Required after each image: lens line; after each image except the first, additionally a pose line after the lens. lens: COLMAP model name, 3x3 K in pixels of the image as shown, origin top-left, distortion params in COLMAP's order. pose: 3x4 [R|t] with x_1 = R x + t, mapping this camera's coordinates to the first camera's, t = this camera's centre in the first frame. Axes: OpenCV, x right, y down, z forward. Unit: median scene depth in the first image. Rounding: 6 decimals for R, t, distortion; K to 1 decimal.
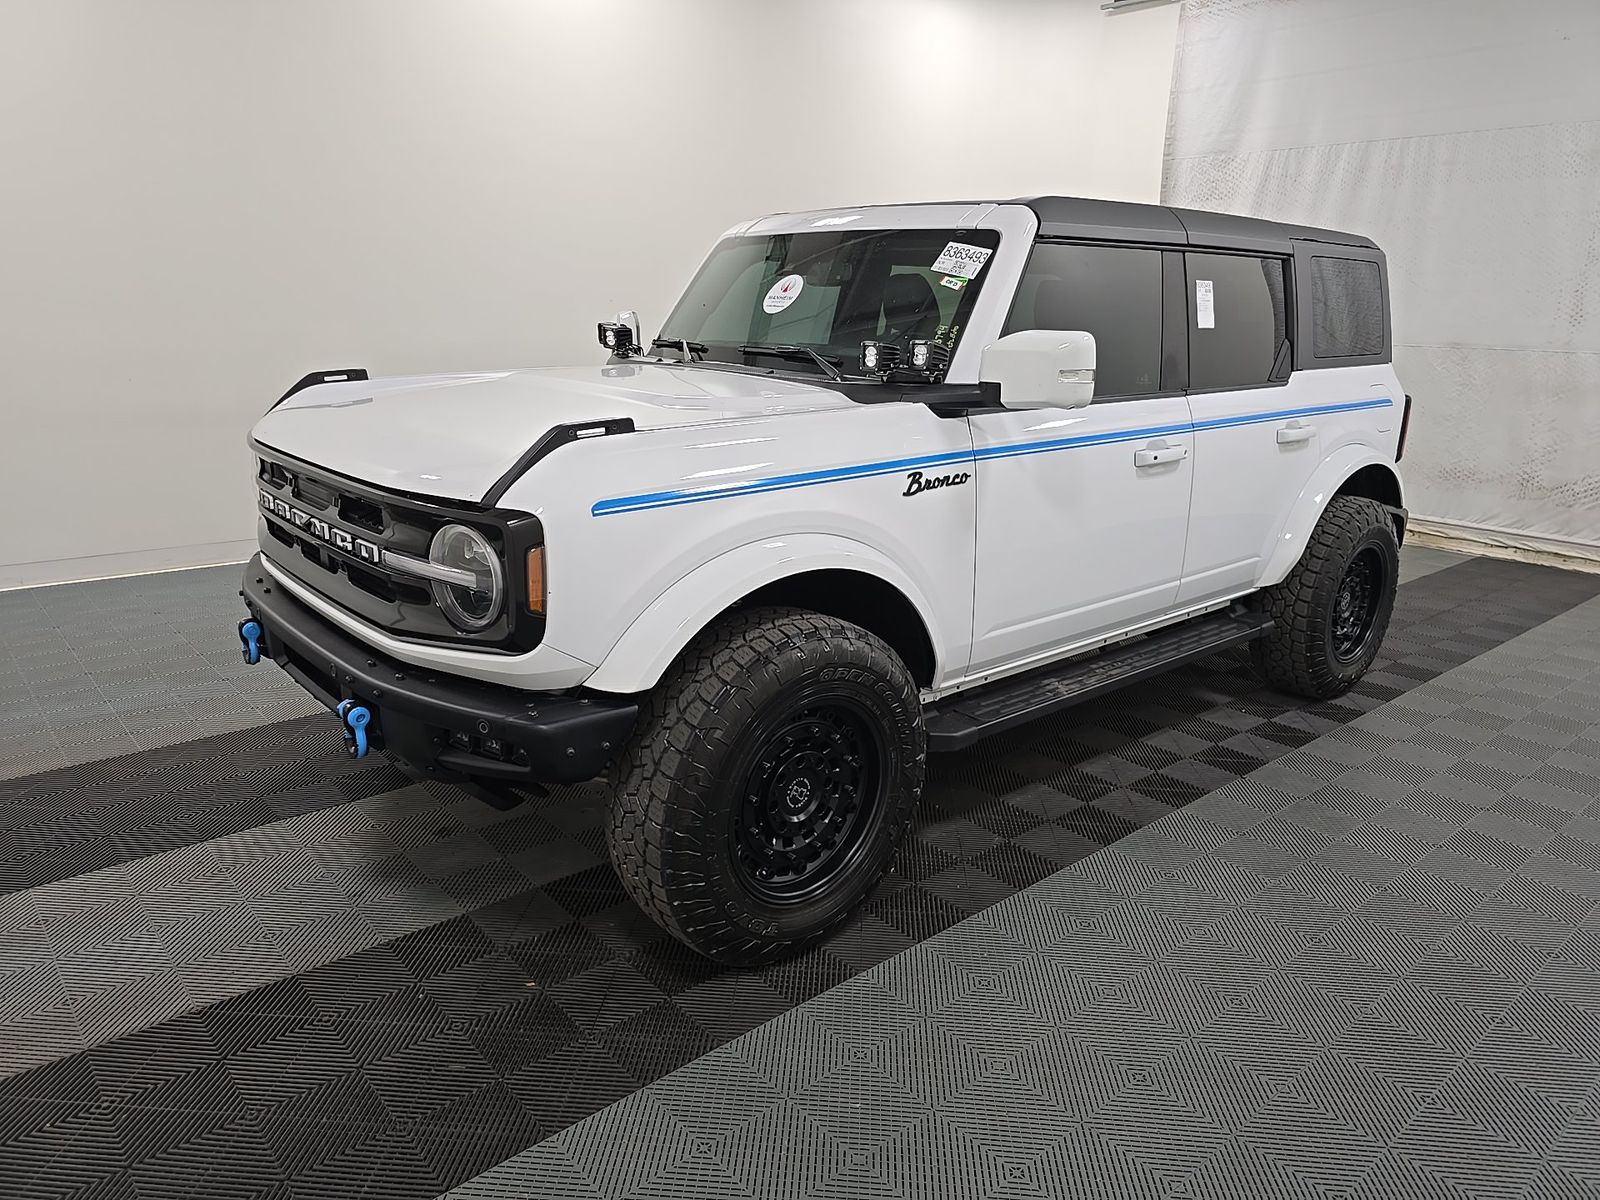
lens RADIAL K [[1066.5, 0, 804.6], [0, 1066.5, 606.0], [0, 0, 1]] dist [0.029585, -0.003886]
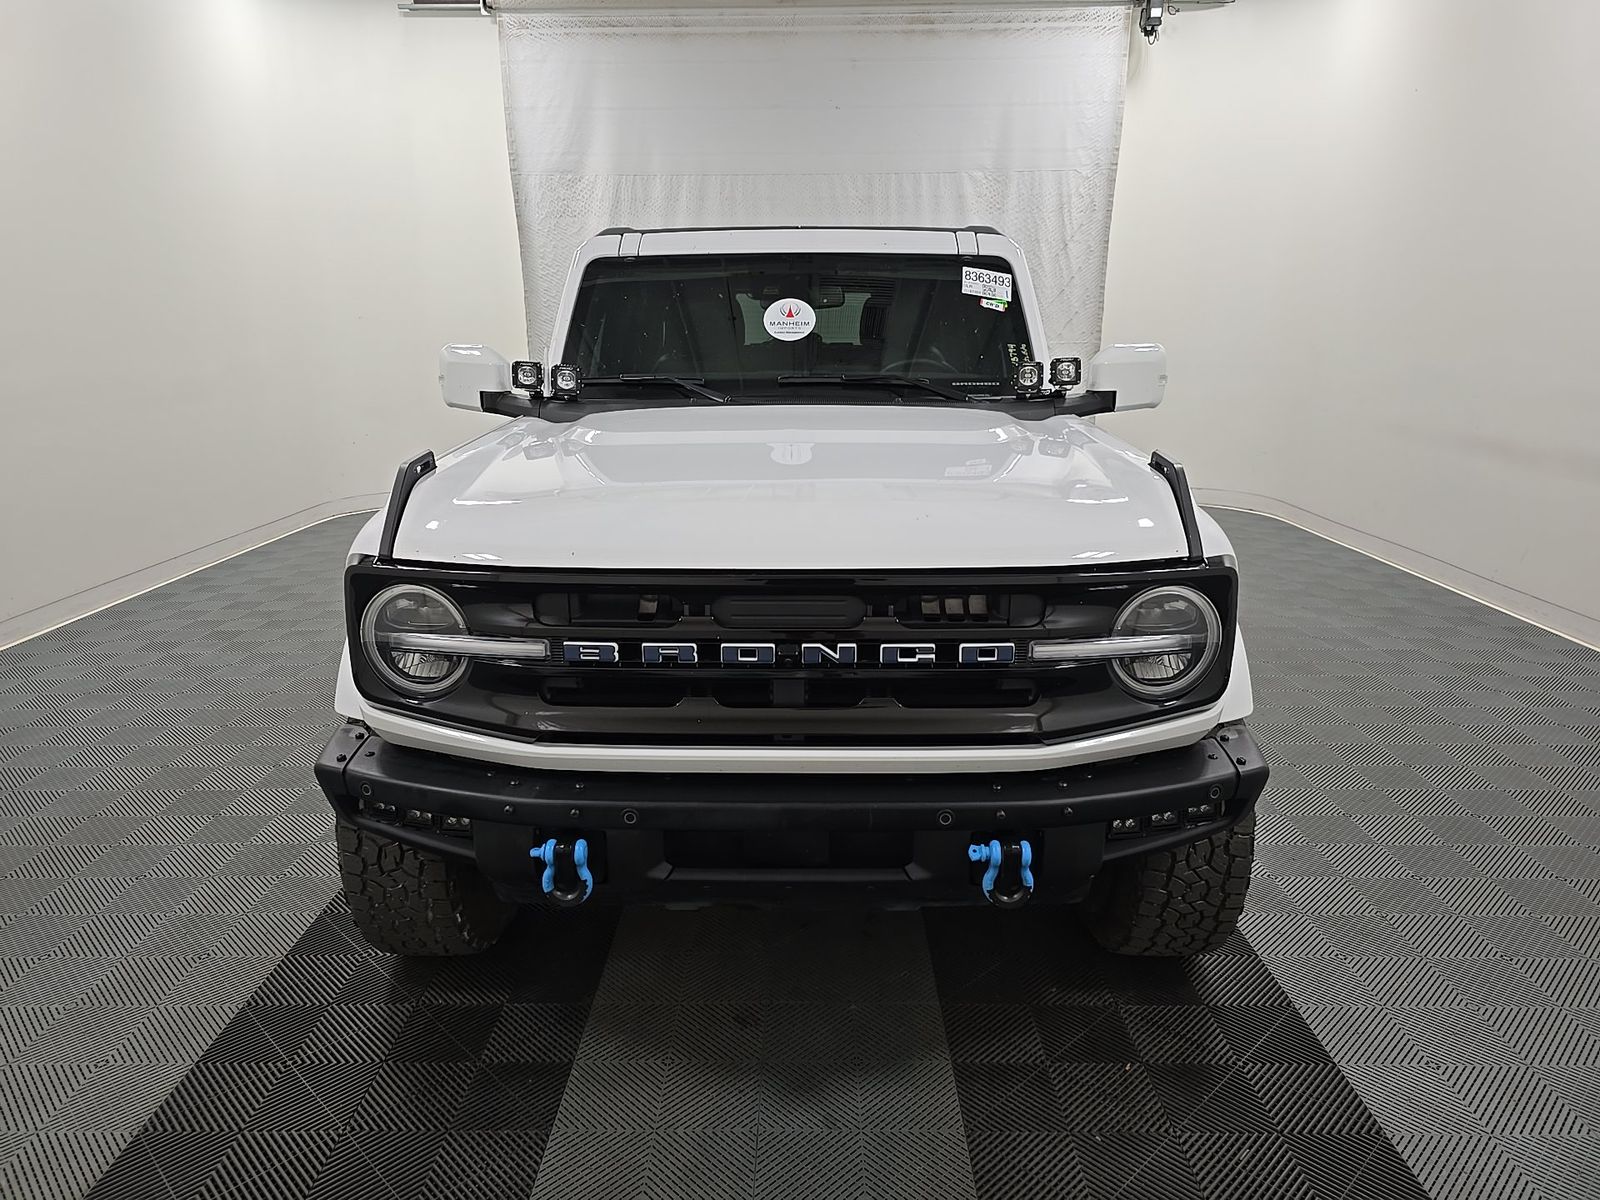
lens RADIAL K [[1066.5, 0, 804.6], [0, 1066.5, 606.0], [0, 0, 1]] dist [0.029585, -0.003886]
pose [[0.666912, -0.219598, 0.712043, -0.803106], [0.224033, 0.970467, 0.089463, -0.142777], [-0.710660, 0.099857, 0.696413, 0.403692]]
